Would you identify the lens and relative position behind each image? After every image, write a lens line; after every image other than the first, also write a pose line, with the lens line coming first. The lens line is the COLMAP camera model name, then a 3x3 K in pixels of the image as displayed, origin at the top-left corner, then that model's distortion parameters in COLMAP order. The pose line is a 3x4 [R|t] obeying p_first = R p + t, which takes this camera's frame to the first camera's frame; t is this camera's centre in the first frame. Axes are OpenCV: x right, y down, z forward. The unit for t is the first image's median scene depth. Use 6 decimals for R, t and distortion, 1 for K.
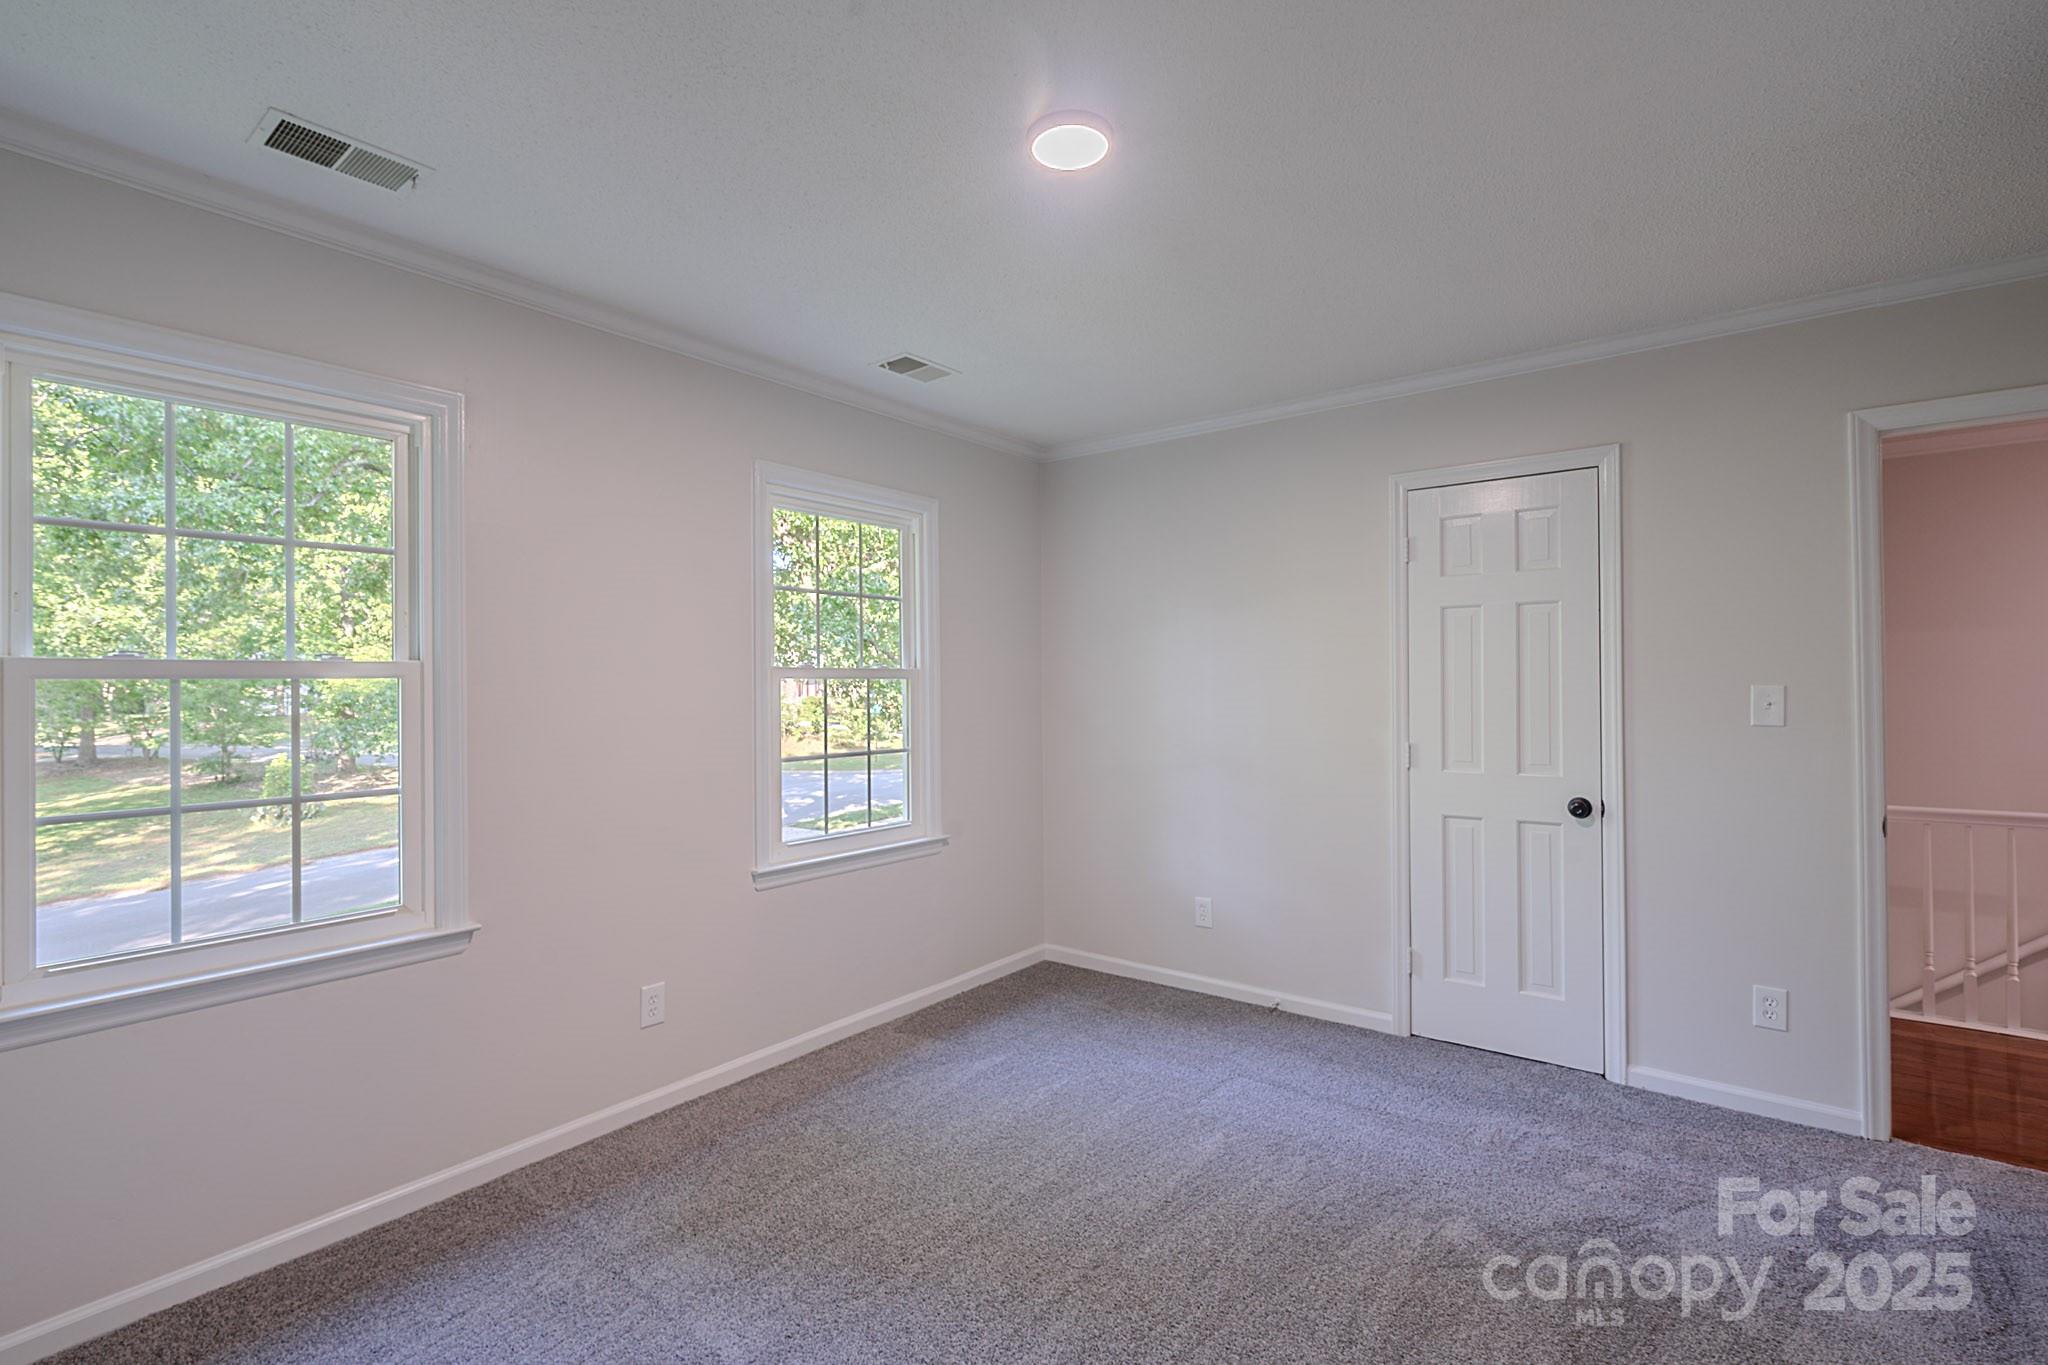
lens RADIAL K [[937.5, 0, 1013.8], [0, 937.5, 654.0], [0, 0, 1]] dist [-0.000293, 0.000808]
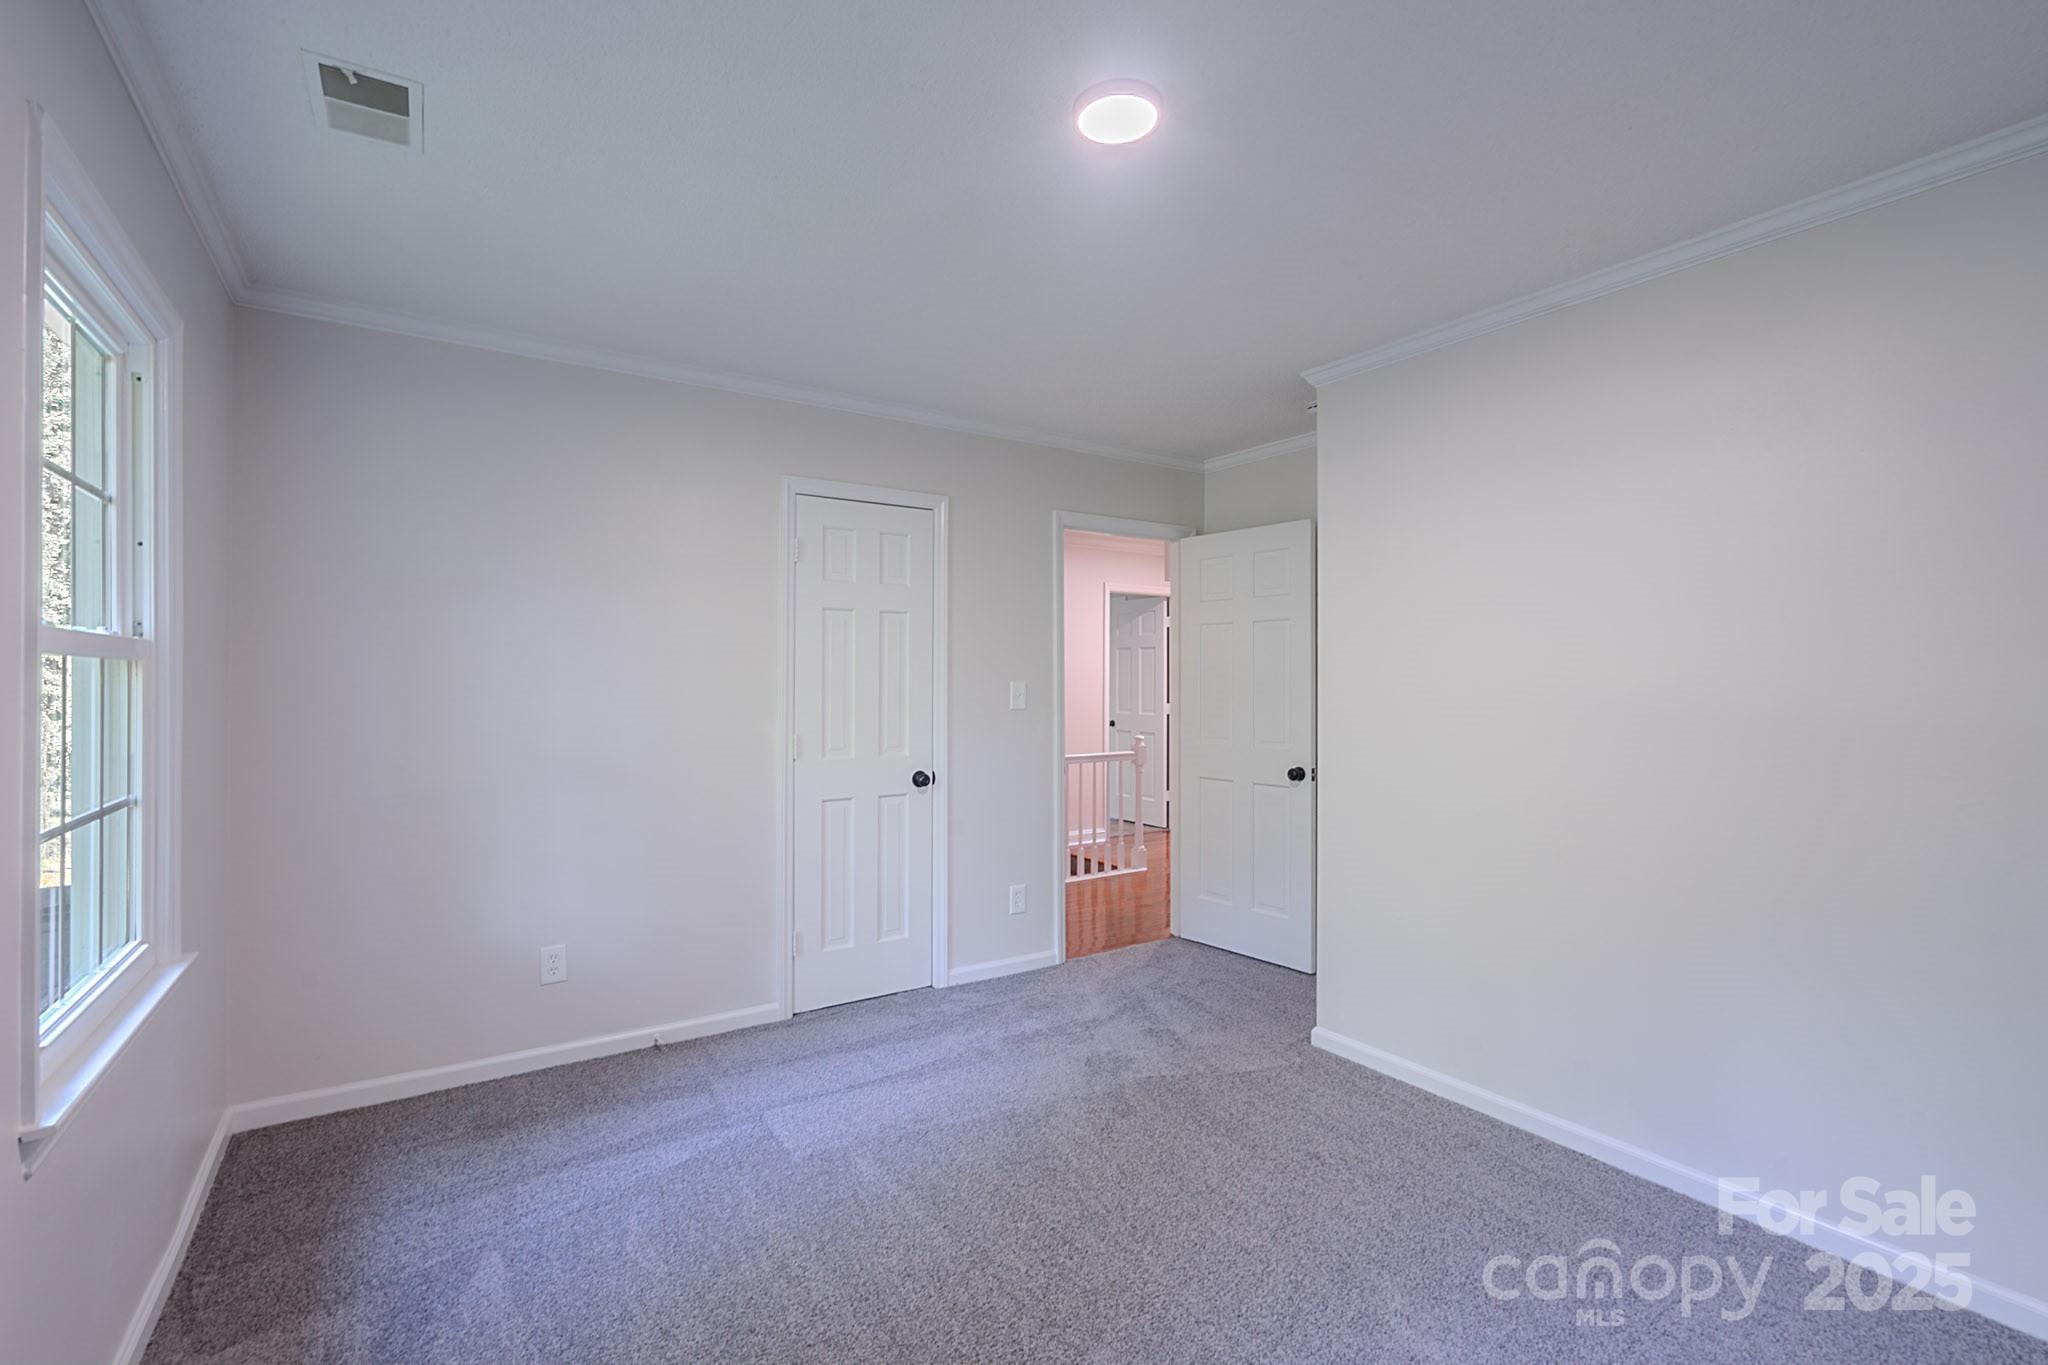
lens RADIAL K [[937.5, 0, 1013.8], [0, 937.5, 654.0], [0, 0, 1]] dist [-0.000293, 0.000808]
pose [[0.309849, 0.033075, 0.950210, -0.538612], [-0.039838, 0.998969, -0.021781, 0.018873], [-0.949951, -0.031106, 0.310847, 0.483242]]
